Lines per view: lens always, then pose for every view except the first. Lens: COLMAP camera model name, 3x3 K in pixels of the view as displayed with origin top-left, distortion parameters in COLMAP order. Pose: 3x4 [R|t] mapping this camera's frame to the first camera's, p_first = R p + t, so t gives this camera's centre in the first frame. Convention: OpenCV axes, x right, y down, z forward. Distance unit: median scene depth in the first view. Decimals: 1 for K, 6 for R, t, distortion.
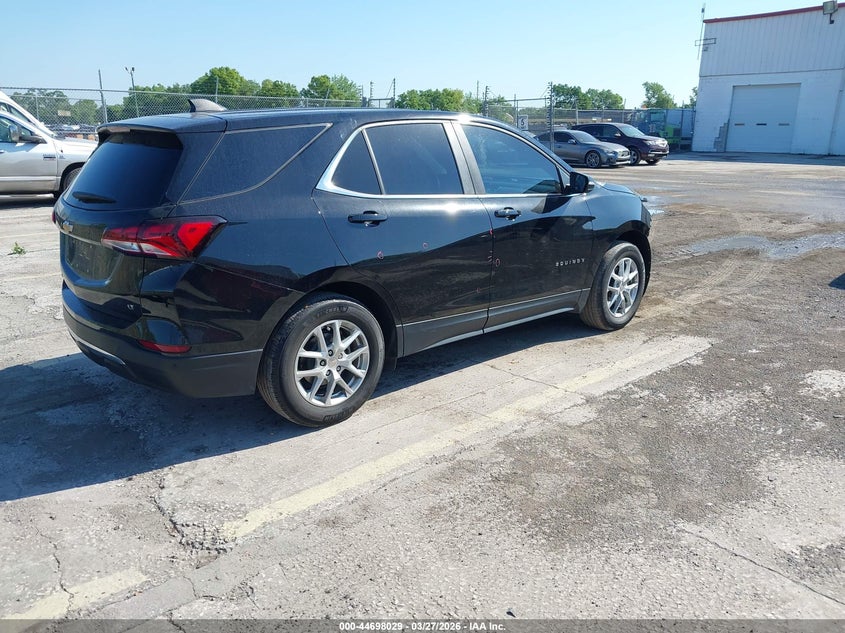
lens RADIAL K [[712.6, 0, 422.5], [0, 712.6, 316.5], [0, 0, 1]] dist [-0.006018, 0.001253]
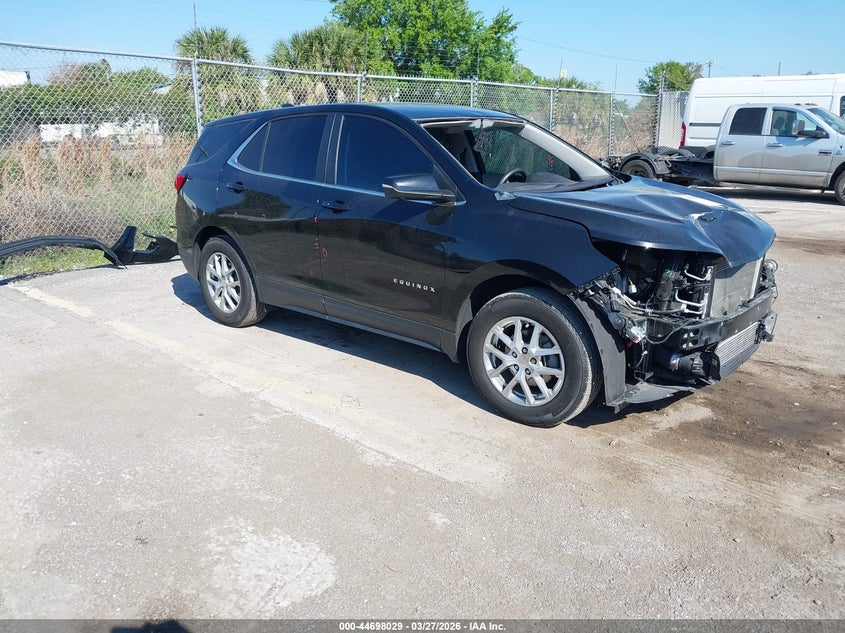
lens RADIAL K [[712.6, 0, 422.5], [0, 712.6, 316.5], [0, 0, 1]] dist [-0.006018, 0.001253]
pose [[0.056095, 0.252804, -0.965890, 1.173685], [-0.248017, 0.940618, 0.231786, -0.273695], [0.967130, 0.226555, 0.115464, 1.089738]]
